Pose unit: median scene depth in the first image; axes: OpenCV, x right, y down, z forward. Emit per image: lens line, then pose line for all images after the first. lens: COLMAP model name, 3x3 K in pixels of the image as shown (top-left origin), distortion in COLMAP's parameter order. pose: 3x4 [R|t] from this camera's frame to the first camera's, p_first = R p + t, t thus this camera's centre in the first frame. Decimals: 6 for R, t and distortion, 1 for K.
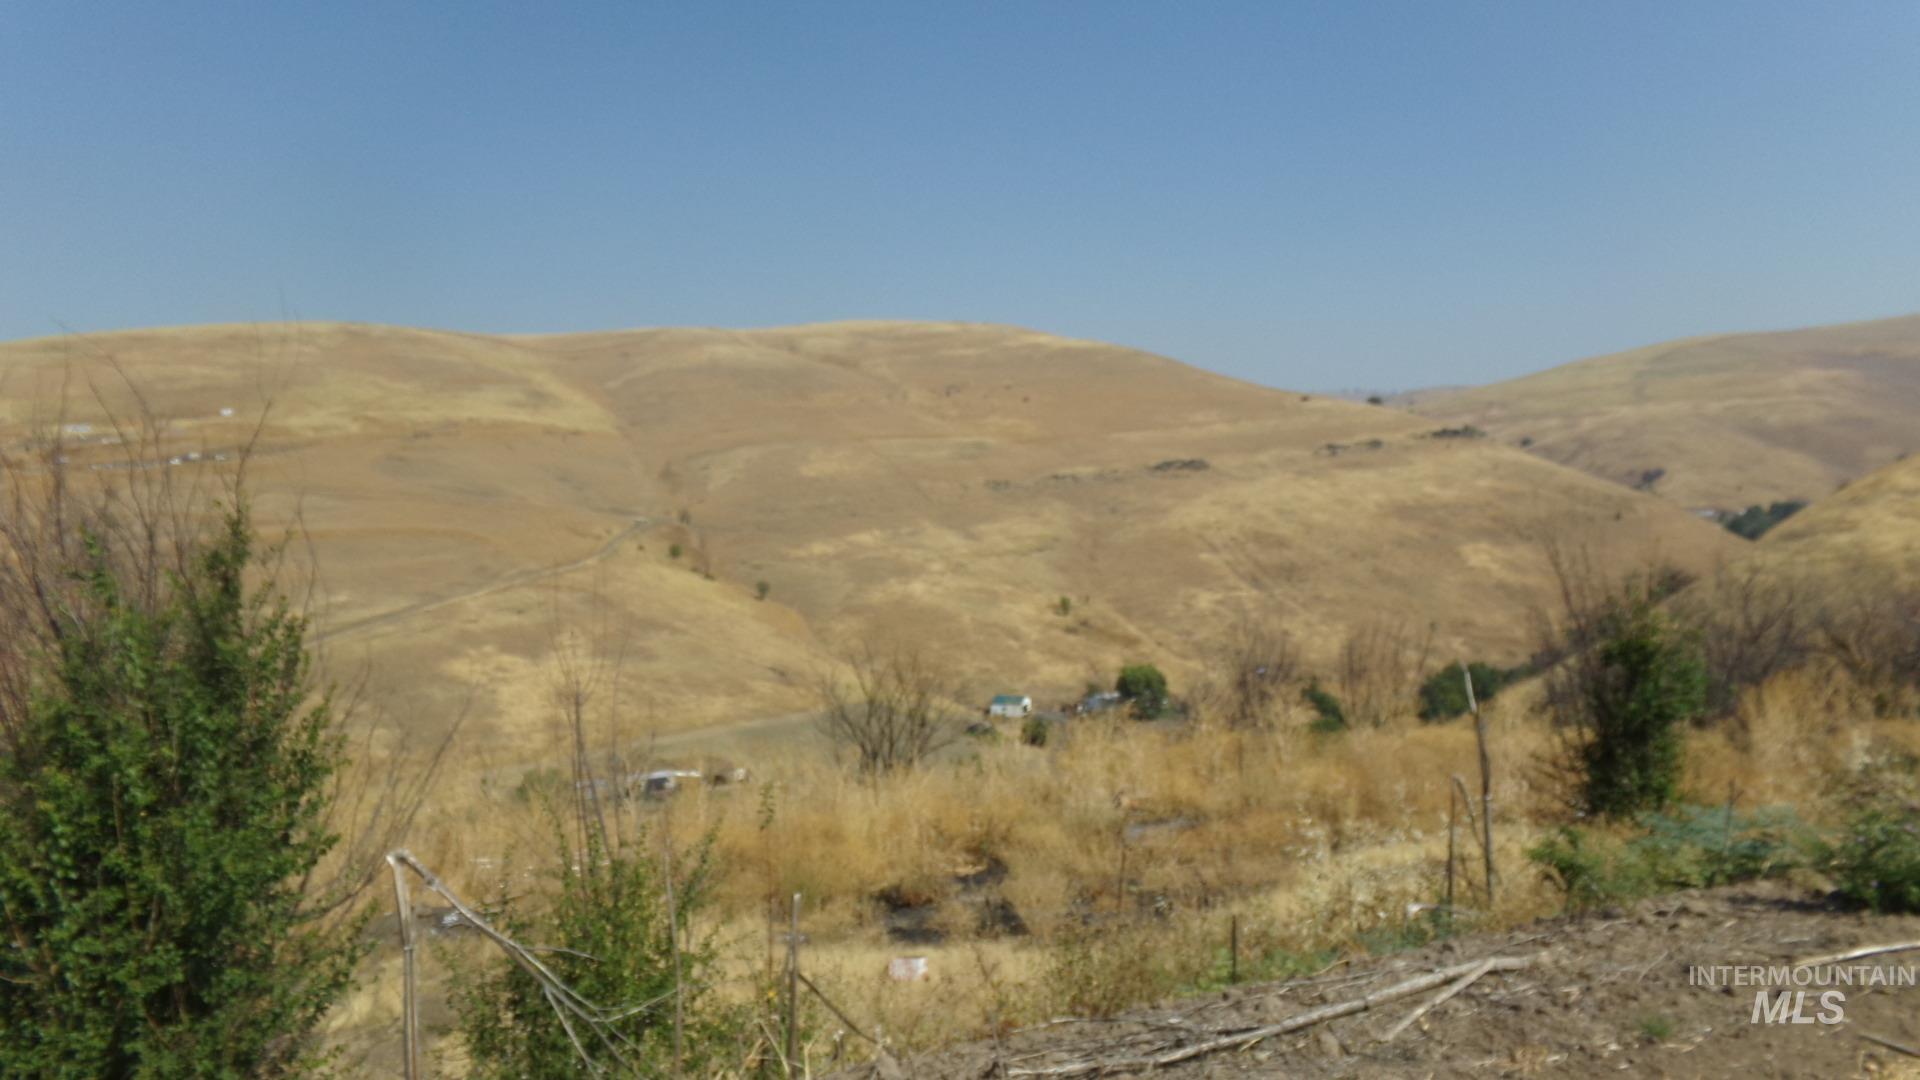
lens RADIAL K [[1372.0, 0, 970.4], [0, 1372.0, 557.7], [0, 0, 1]] dist [-0.089000, 0.100838]
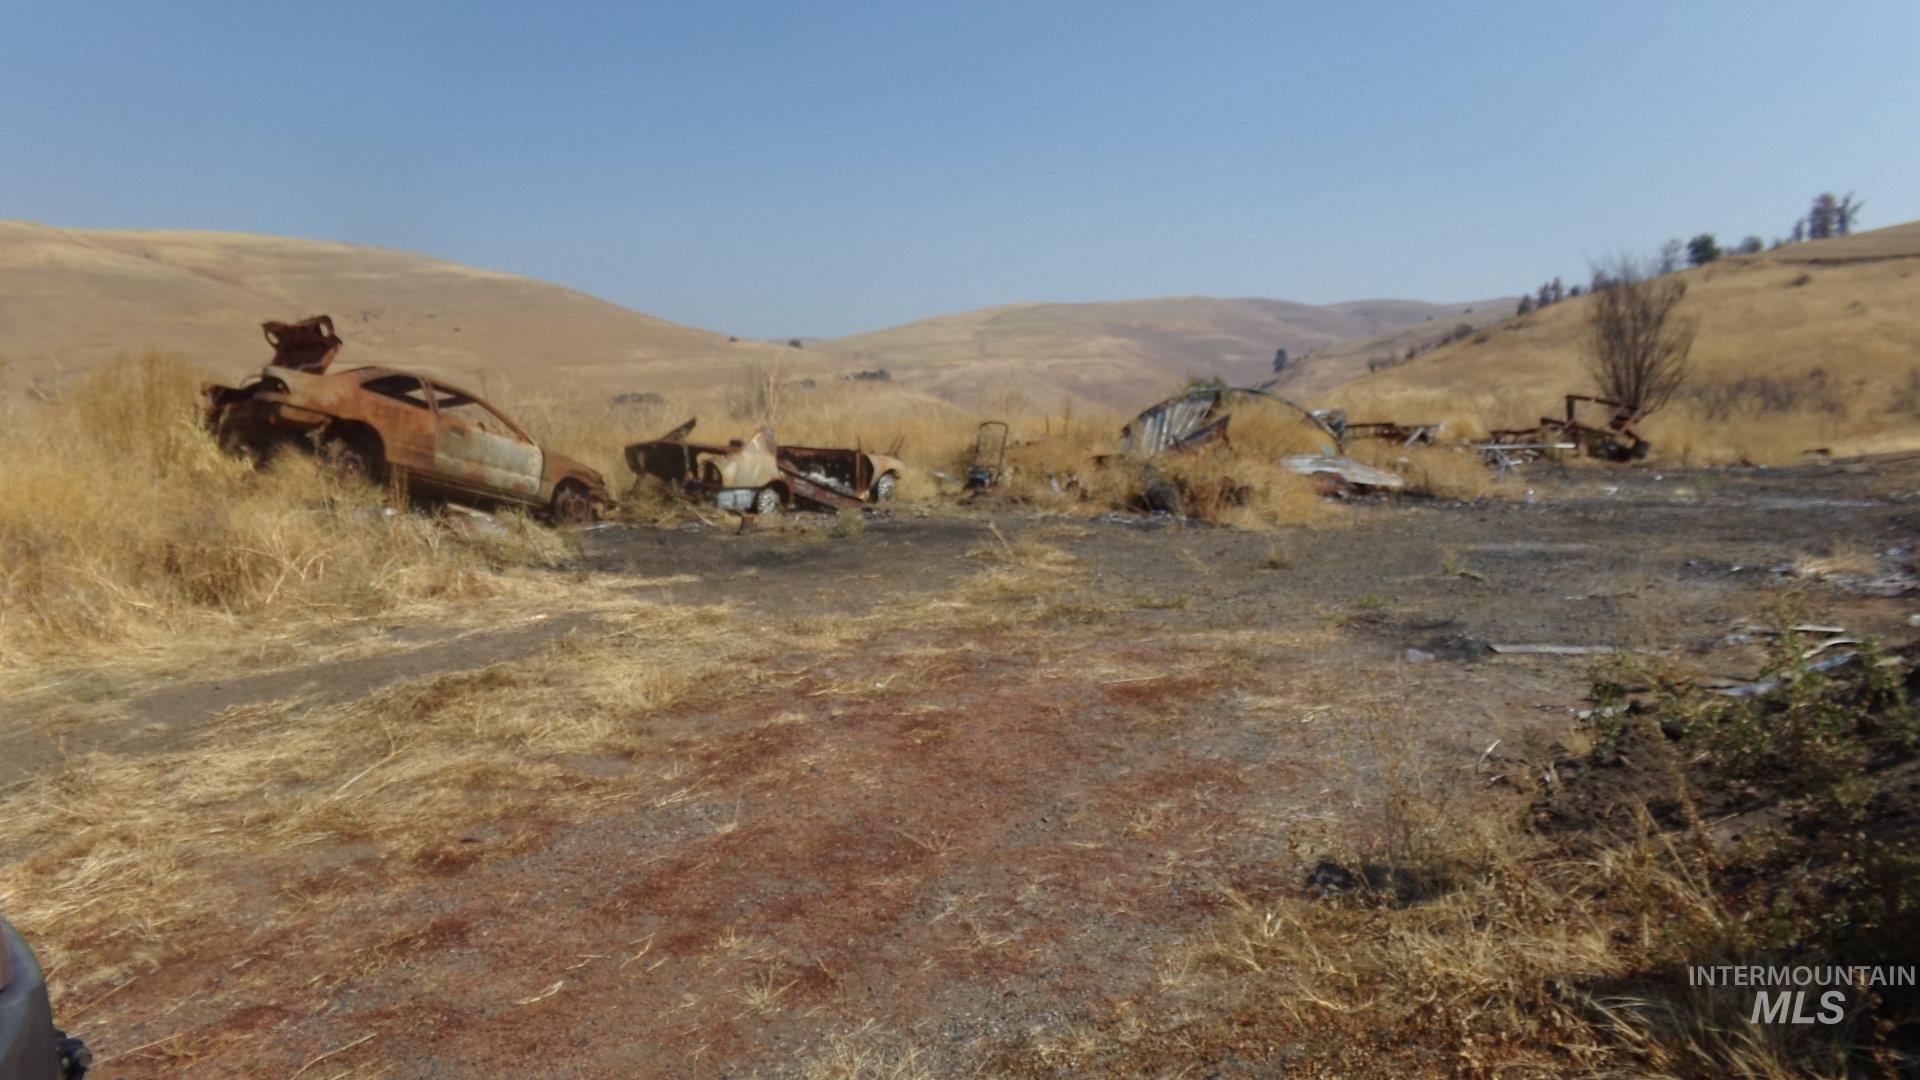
lens RADIAL K [[1352.5, 0, 966.3], [0, 1352.5, 584.4], [0, 0, 1]] dist [-0.056664, 0.113660]
pose [[0.887325, -0.035698, 0.459761, -0.177443], [0.008963, 0.998146, 0.060203, 0.023634], [-0.461058, -0.049298, 0.886000, -0.037742]]
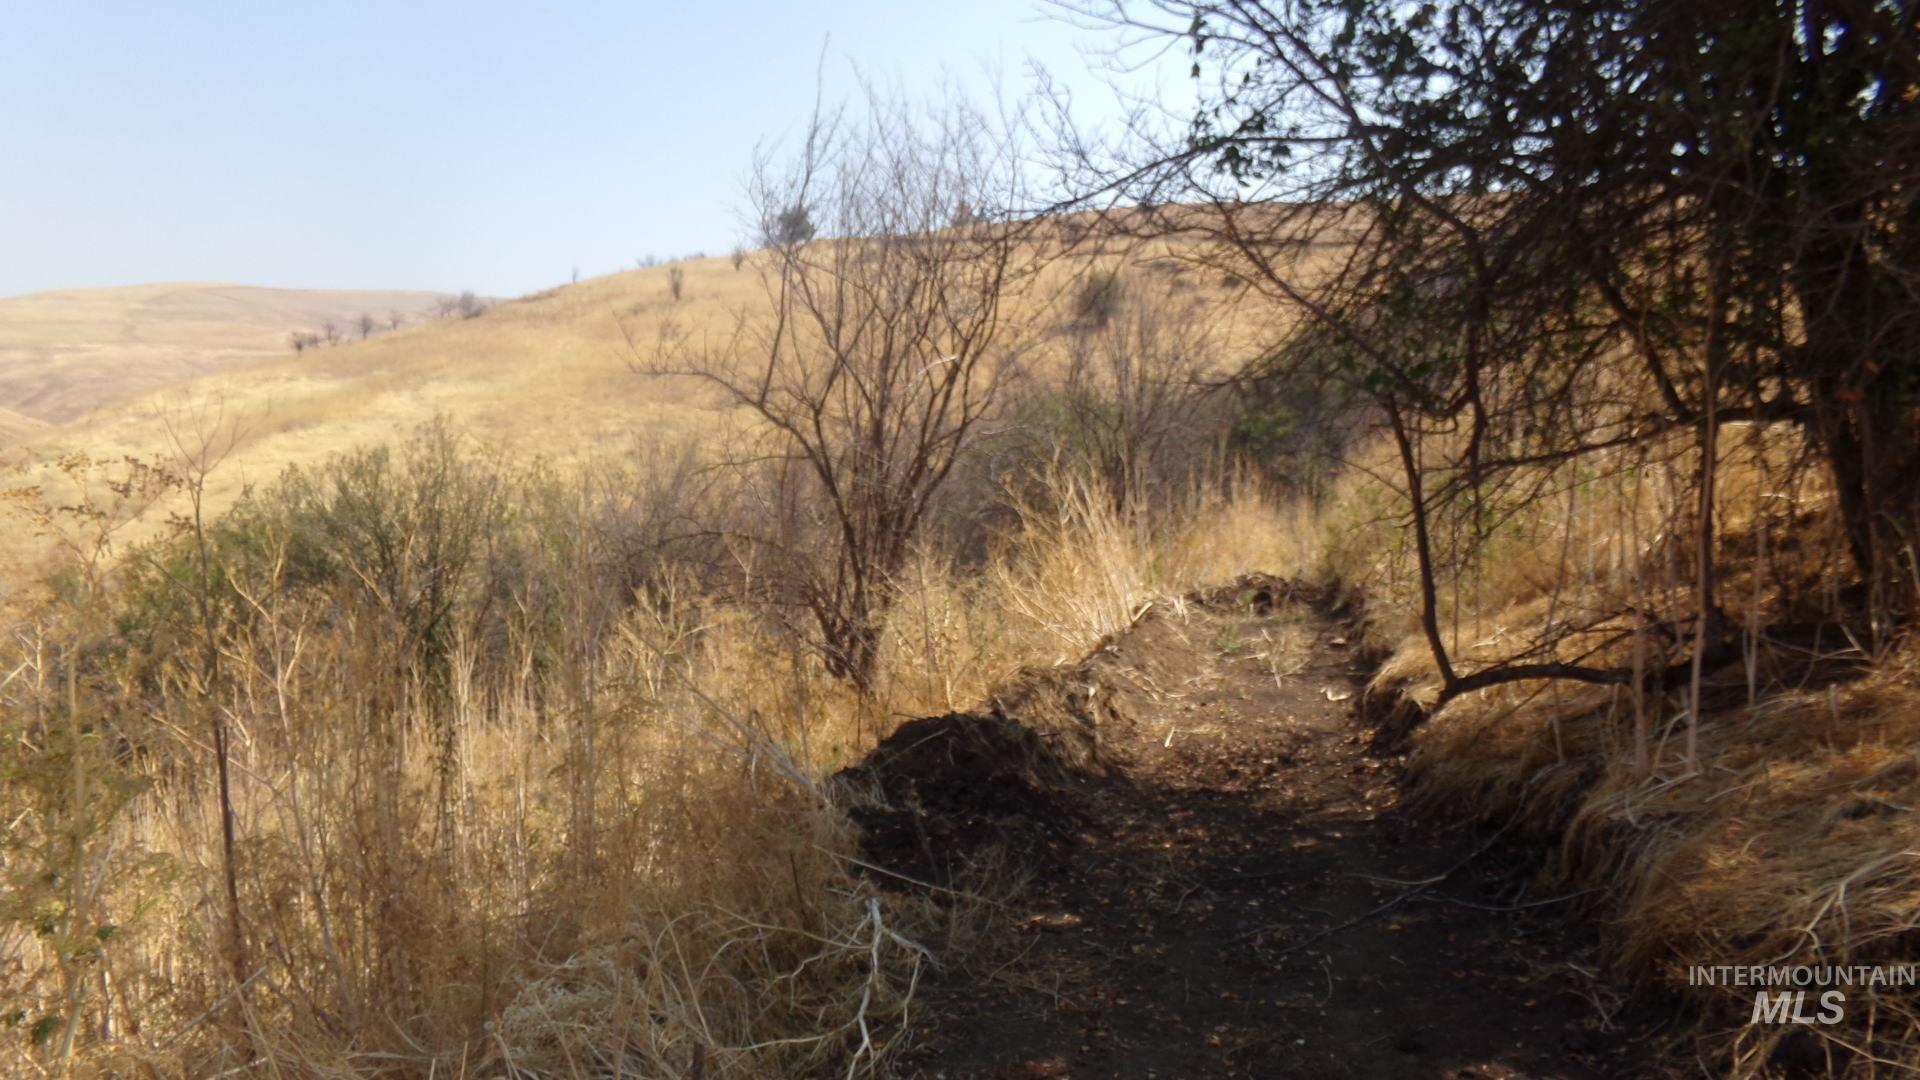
lens RADIAL K [[1352.5, 0, 954.4], [0, 1352.5, 536.6], [0, 0, 1]] dist [-0.056664, 0.113660]
pose [[0.550843, -0.024783, 0.834241, 0.170694], [0.010276, 0.999685, 0.022913, 0.006336], [-0.834545, -0.004049, 0.550924, 0.095469]]
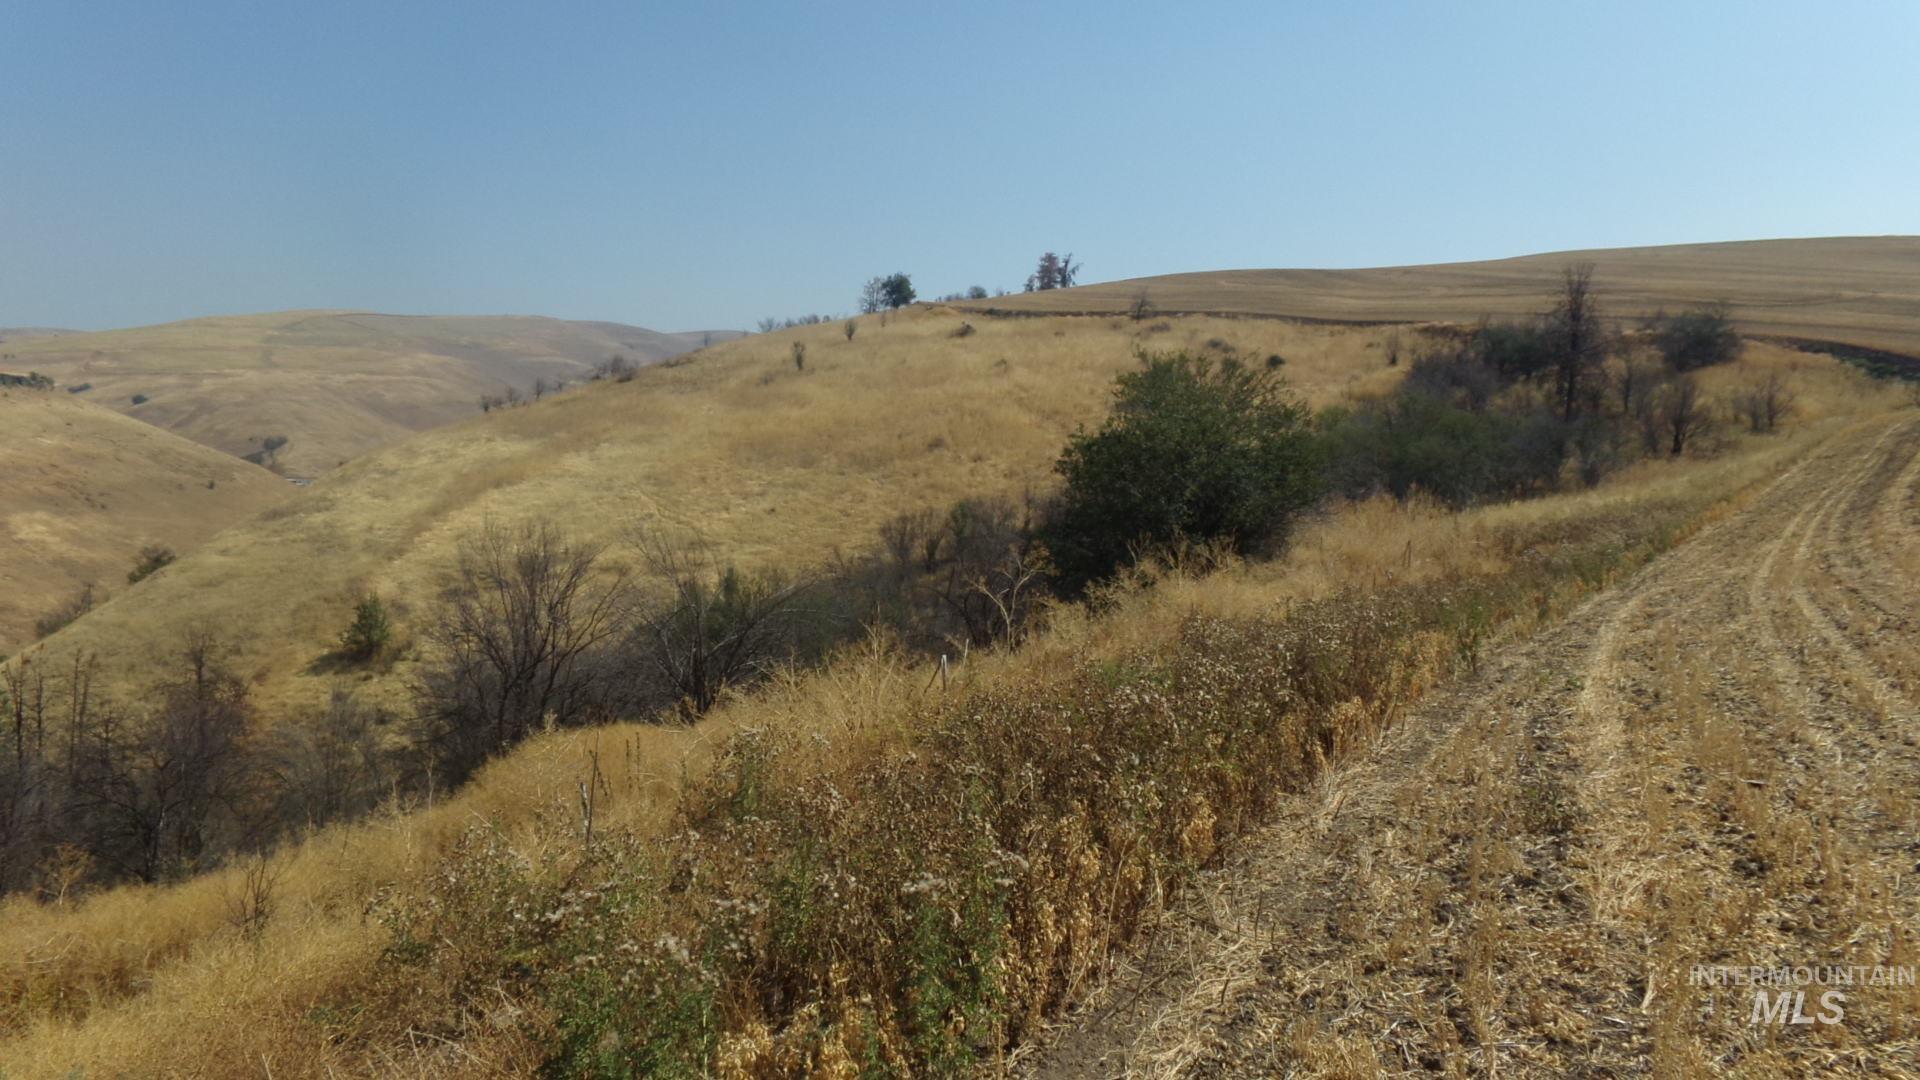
lens RADIAL K [[1372.0, 0, 952.3], [0, 1372.0, 553.9], [0, 0, 1]] dist [-0.089000, 0.100838]
pose [[0.606163, -0.014012, 0.795217, 0.084885], [-0.002367, 0.999809, 0.019421, -0.004365], [-0.795337, -0.013655, 0.606014, 0.032043]]
